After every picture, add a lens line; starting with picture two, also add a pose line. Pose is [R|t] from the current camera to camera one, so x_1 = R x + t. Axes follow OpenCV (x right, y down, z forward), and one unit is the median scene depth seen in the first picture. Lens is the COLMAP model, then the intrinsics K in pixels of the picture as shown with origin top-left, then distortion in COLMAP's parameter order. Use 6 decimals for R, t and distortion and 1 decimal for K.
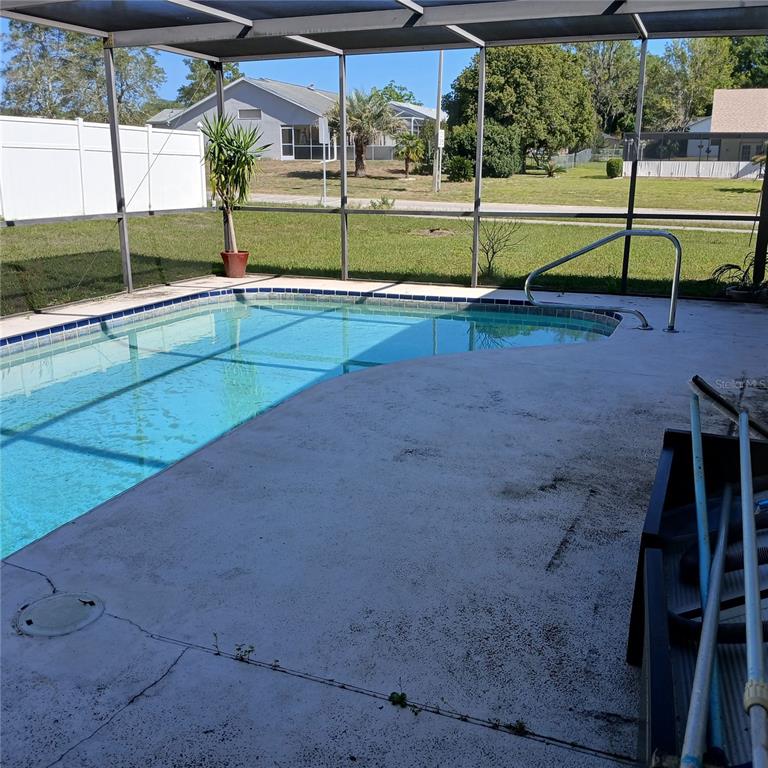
lens RADIAL K [[780.1, 0, 390.6], [0, 780.1, 385.2], [0, 0, 1]] dist [0.063235, -0.154042]
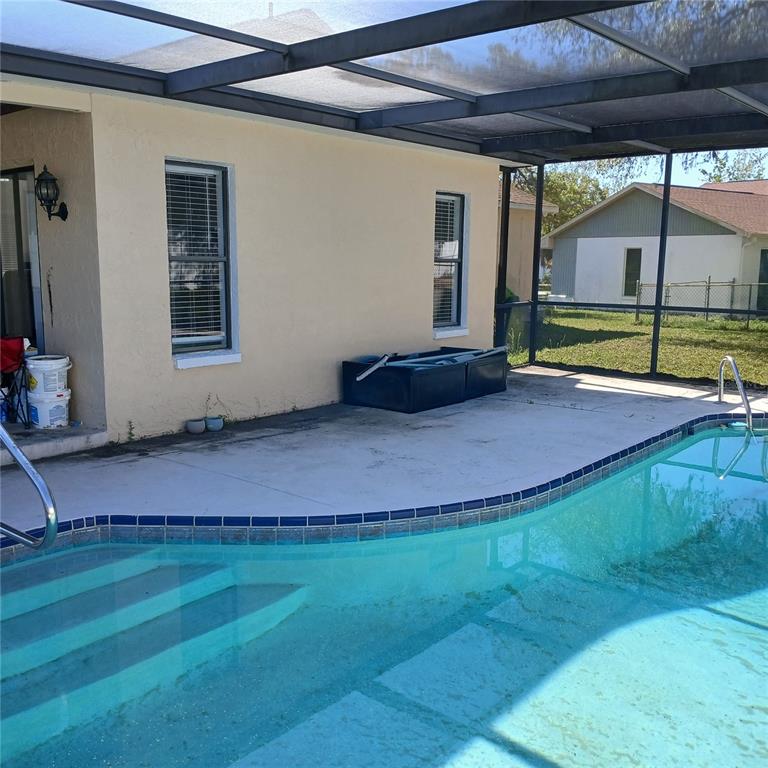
lens RADIAL K [[780.1, 0, 390.6], [0, 780.1, 385.2], [0, 0, 1]] dist [0.063235, -0.154042]
pose [[-0.939539, -0.075203, 0.334081, -0.265785], [0.075926, 0.905558, 0.417372, -0.585183], [-0.333918, 0.417503, -0.845098, 1.960518]]
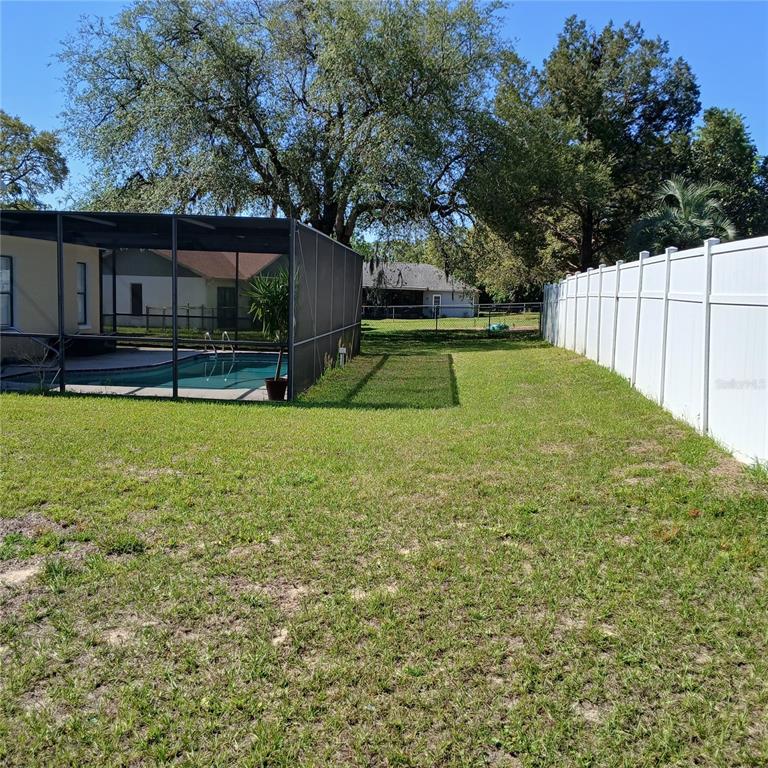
lens RADIAL K [[780.1, 0, 390.6], [0, 780.1, 385.2], [0, 0, 1]] dist [0.063235, -0.154042]
pose [[-0.954449, 0.001311, -0.298372, -0.030163], [-0.115088, 0.920991, 0.372197, -1.429472], [0.275286, 0.389582, -0.878888, 4.748400]]
